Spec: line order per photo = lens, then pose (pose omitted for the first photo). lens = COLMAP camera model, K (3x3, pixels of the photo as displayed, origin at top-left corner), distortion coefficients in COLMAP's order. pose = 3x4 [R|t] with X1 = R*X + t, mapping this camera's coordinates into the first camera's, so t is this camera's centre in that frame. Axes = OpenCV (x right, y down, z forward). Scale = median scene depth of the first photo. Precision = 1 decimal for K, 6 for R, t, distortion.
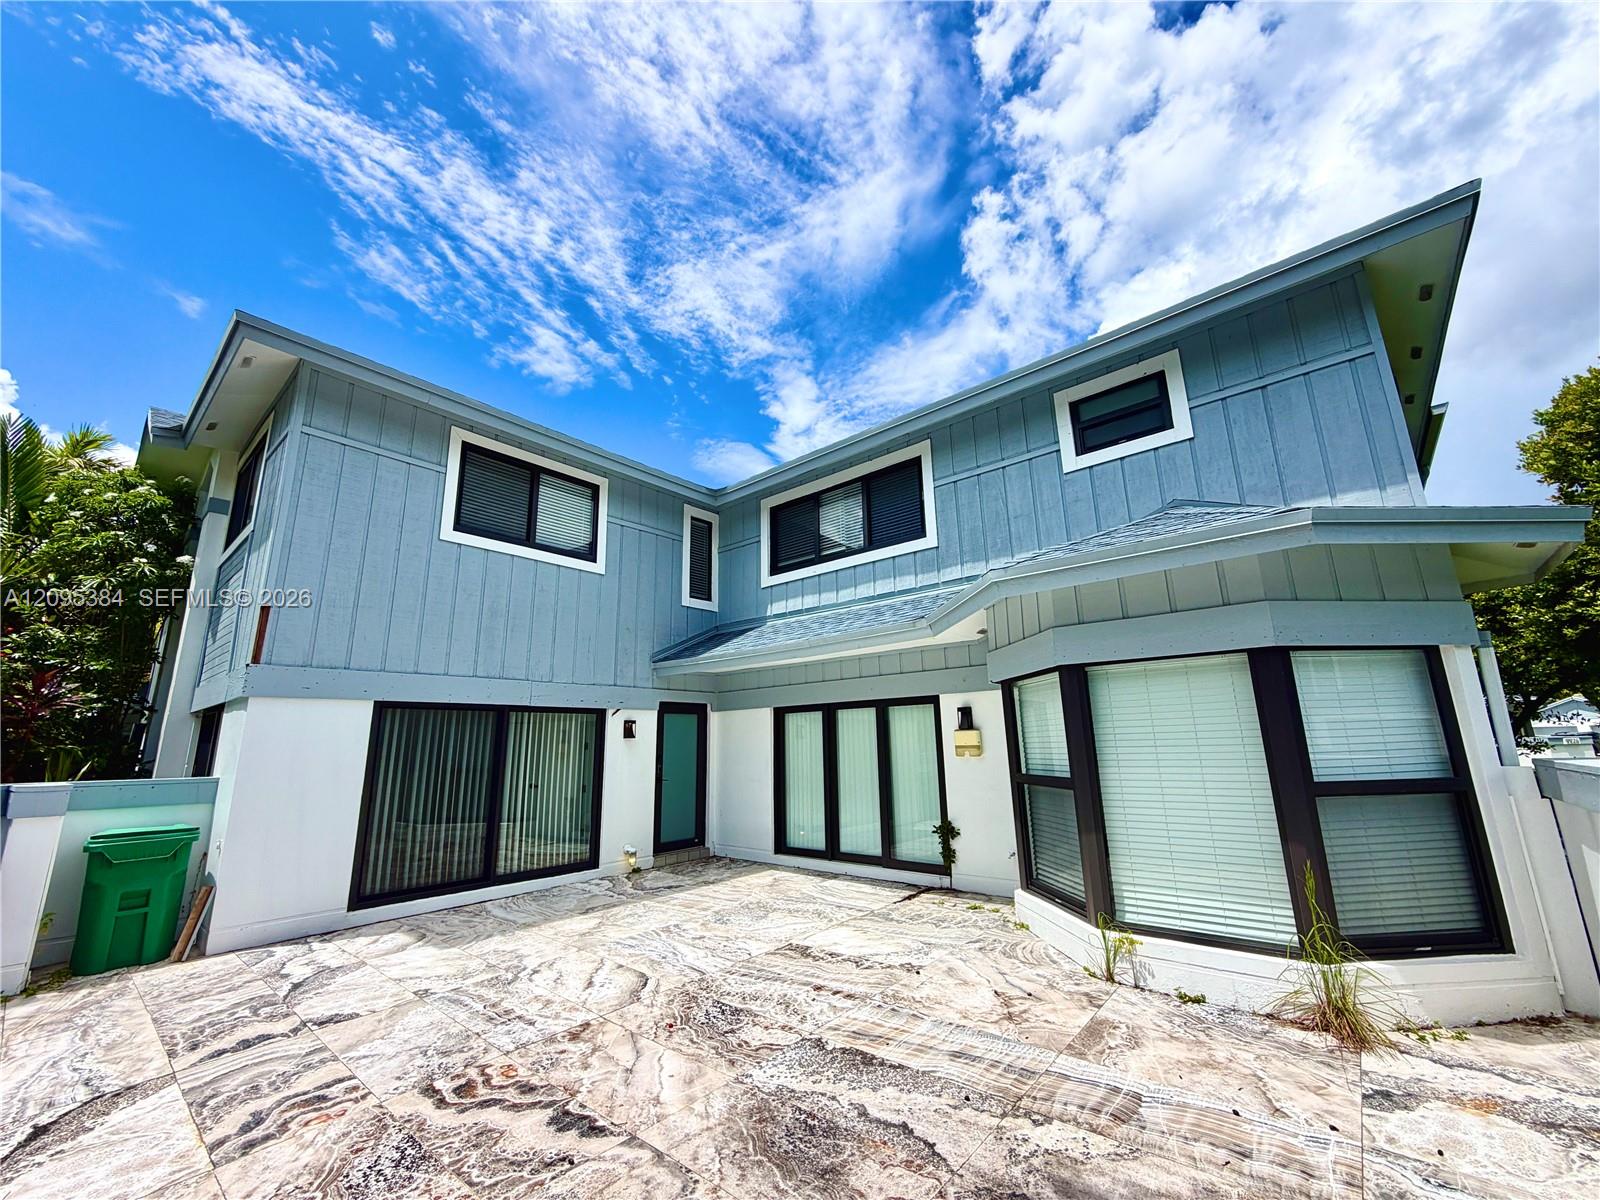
lens RADIAL K [[626.9, 0, 795.8], [0, 626.9, 590.0], [0, 0, 1]] dist [-0.002312, -0.000007]
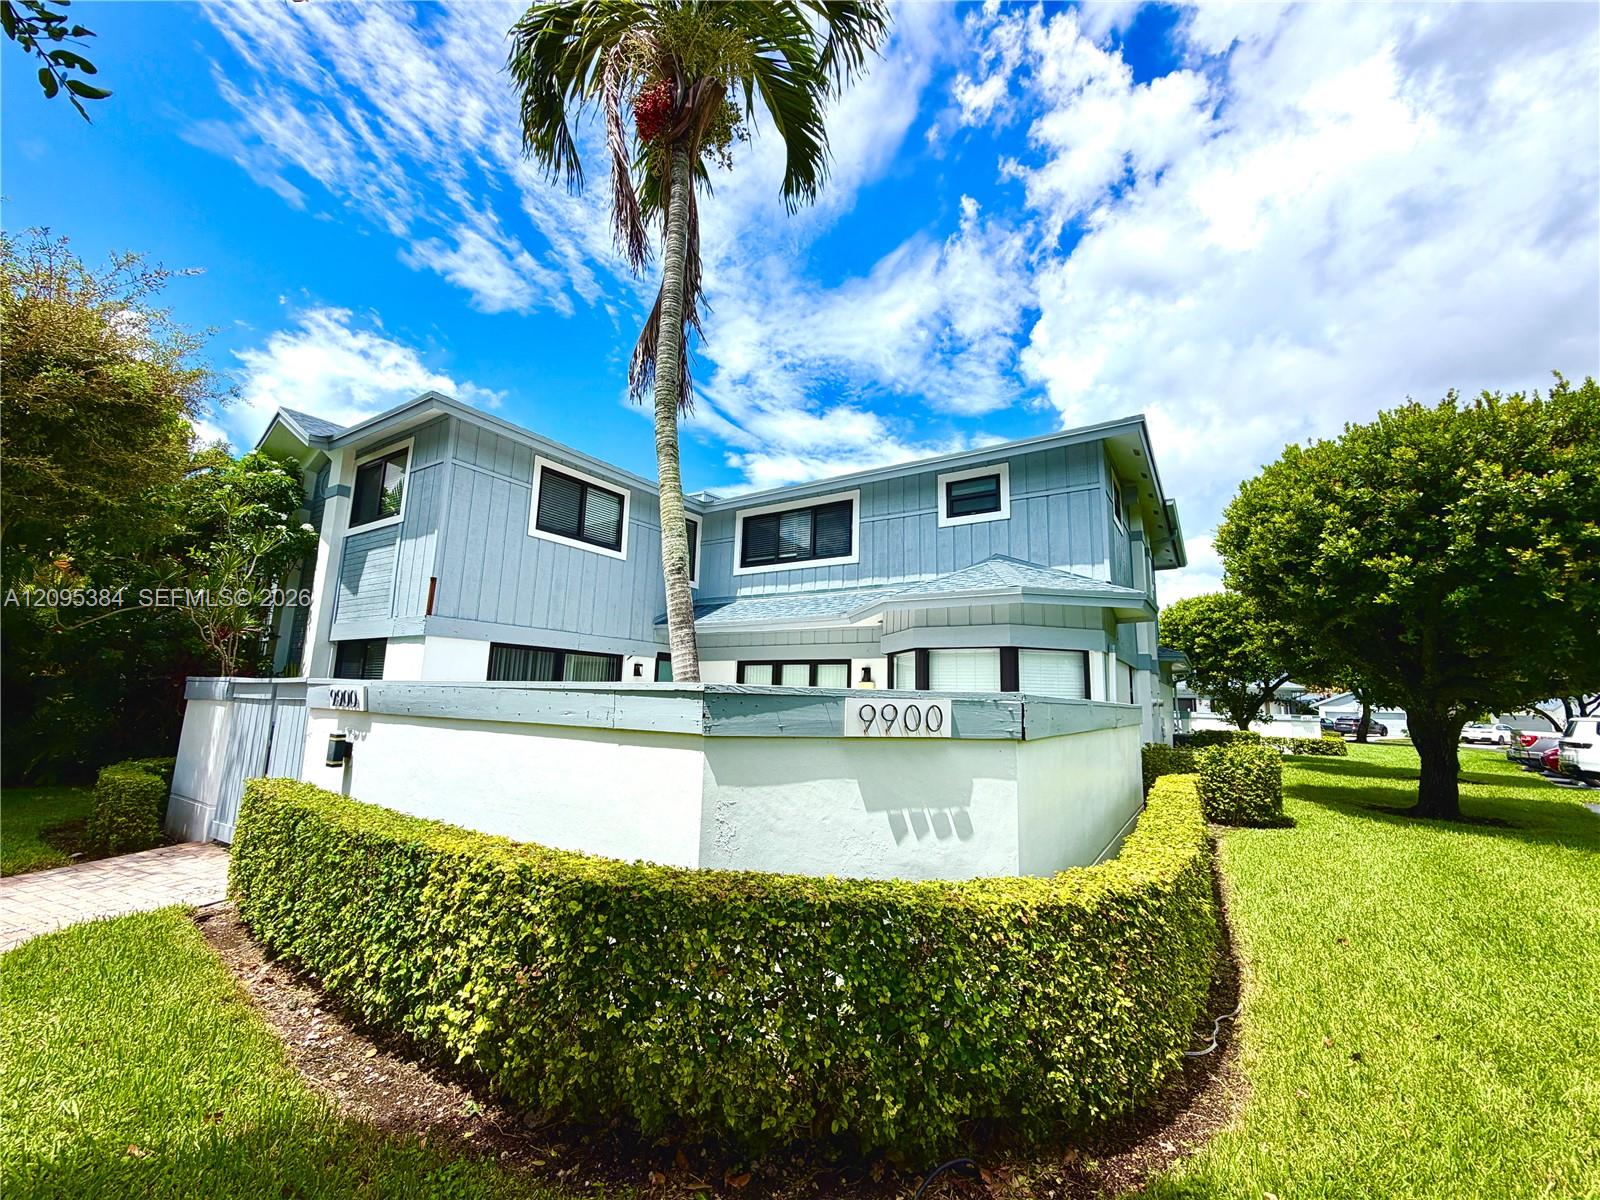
lens RADIAL K [[636.9, 0, 800.0], [0, 636.9, 600.0], [0, 0, 1]] dist [0.000468, 0.000365]
pose [[0.990863, 0.069737, 0.115447, -0.073872], [-0.079564, 0.993383, 0.082821, -0.082380], [-0.108907, -0.091250, 0.989855, -0.446610]]
